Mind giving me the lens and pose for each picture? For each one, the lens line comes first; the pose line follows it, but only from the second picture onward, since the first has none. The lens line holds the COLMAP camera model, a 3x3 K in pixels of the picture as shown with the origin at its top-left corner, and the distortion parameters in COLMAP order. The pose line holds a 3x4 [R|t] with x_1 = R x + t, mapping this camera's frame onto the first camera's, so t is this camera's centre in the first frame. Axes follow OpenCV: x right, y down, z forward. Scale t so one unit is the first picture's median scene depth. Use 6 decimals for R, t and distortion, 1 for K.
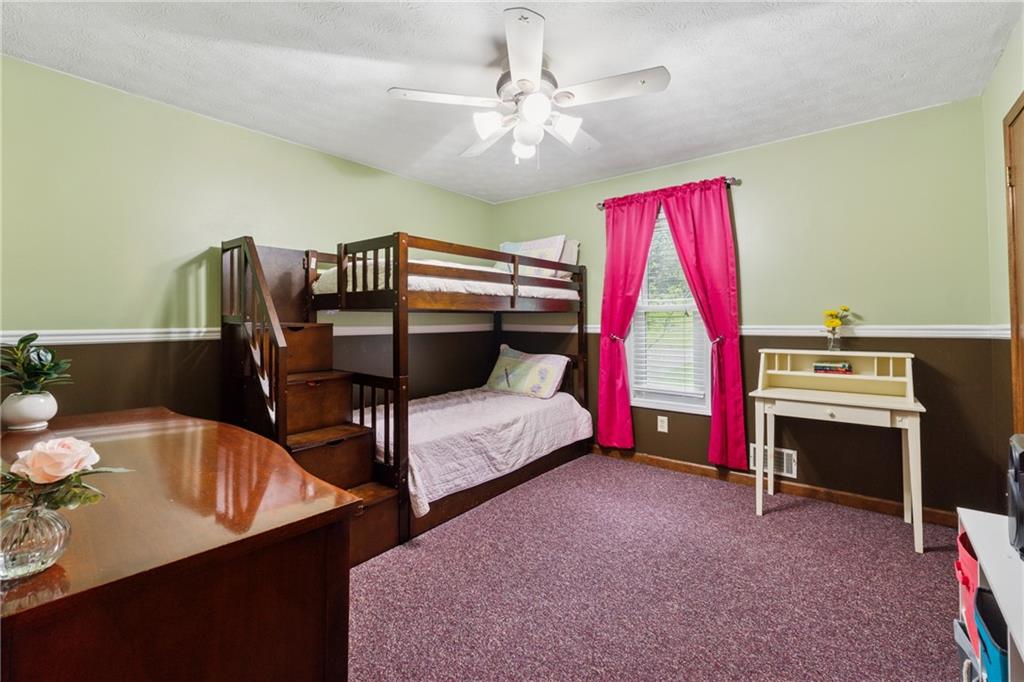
lens RADIAL K [[436.3, 0, 514.6], [0, 436.3, 310.1], [0, 0, 1]] dist [-0.008554, 0.000488]
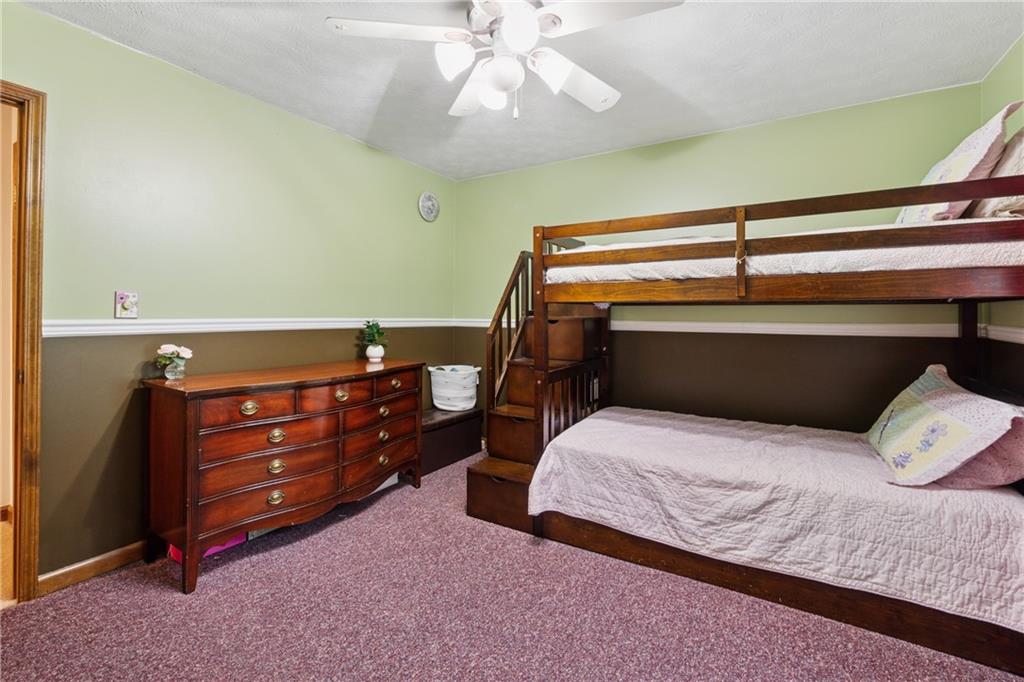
lens RADIAL K [[436.3, 0, 516.9], [0, 436.3, 313.7], [0, 0, 1]] dist [-0.008554, 0.000488]
pose [[0.146432, 0.004585, -0.989210, 0.574115], [0.014684, 0.999869, 0.006808, 0.011277], [0.989112, -0.015522, 0.146345, 0.641040]]
